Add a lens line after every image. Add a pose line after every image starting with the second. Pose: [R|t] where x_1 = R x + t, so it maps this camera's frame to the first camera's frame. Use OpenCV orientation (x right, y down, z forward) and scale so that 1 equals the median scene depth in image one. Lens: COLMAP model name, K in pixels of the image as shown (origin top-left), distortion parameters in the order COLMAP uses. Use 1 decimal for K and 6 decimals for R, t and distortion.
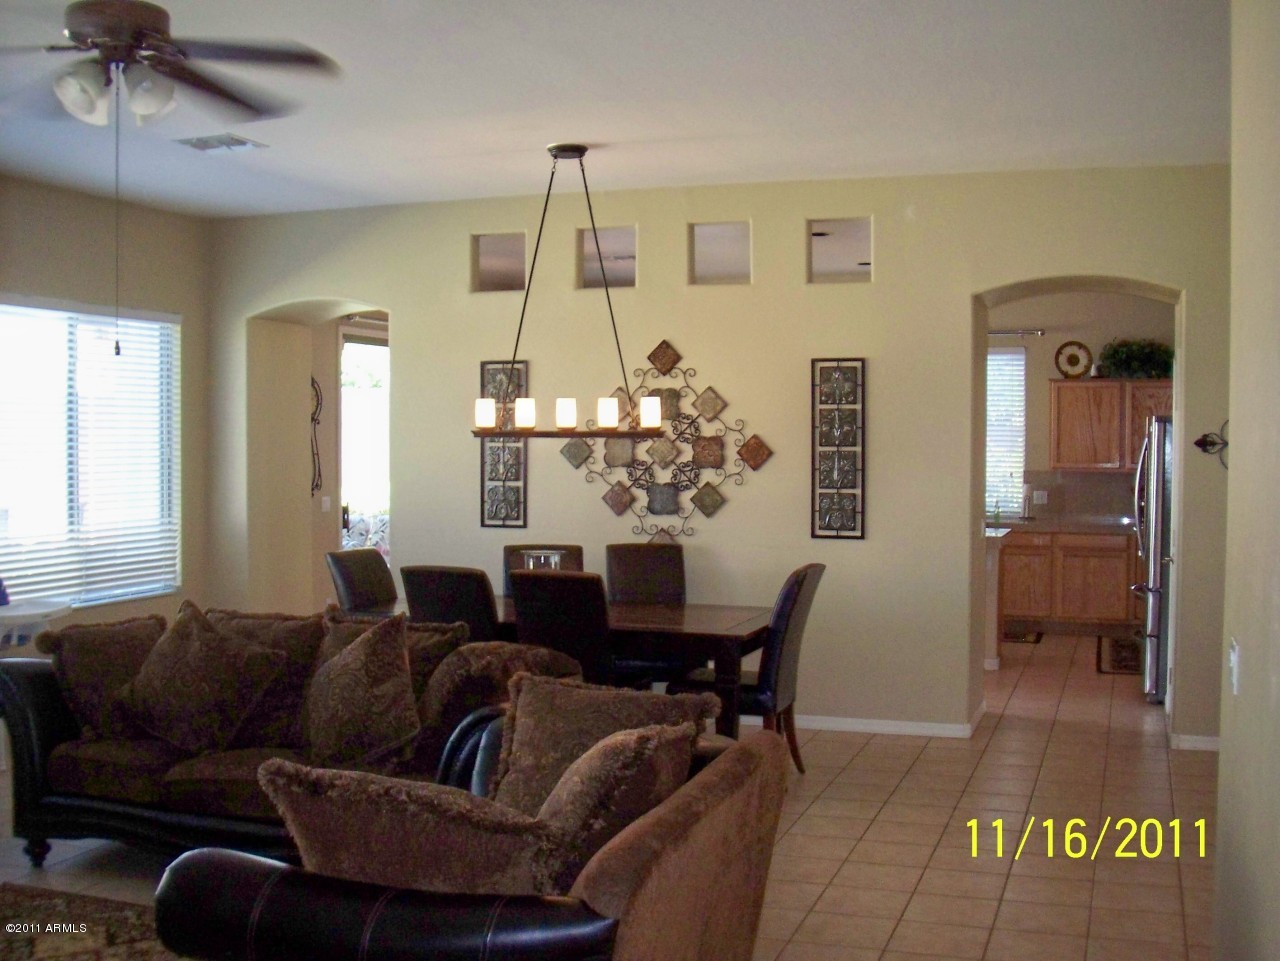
lens RADIAL K [[1470.0, 0, 636.0], [0, 1470.0, 481.1], [0, 0, 1]] dist [-0.120384, 0.000000]
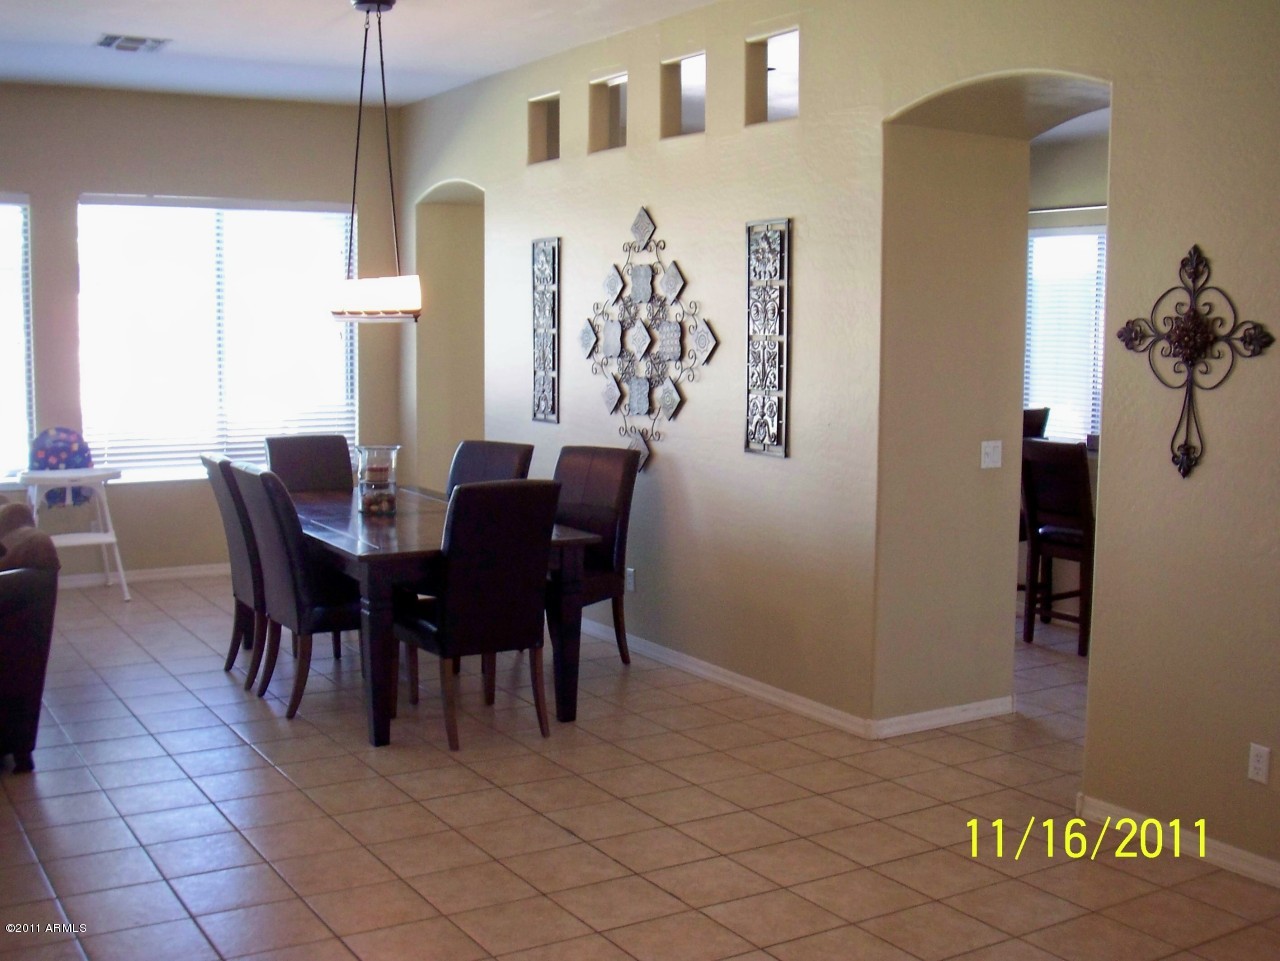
lens RADIAL K [[1470.0, 0, 638.9], [0, 1470.0, 483.3], [0, 0, 1]] dist [-0.120384, 0.000000]
pose [[0.763784, 0.072262, -0.641414, 0.566716], [-0.022450, 0.996086, 0.085487, -0.010245], [0.645081, -0.050894, 0.762417, 0.353677]]
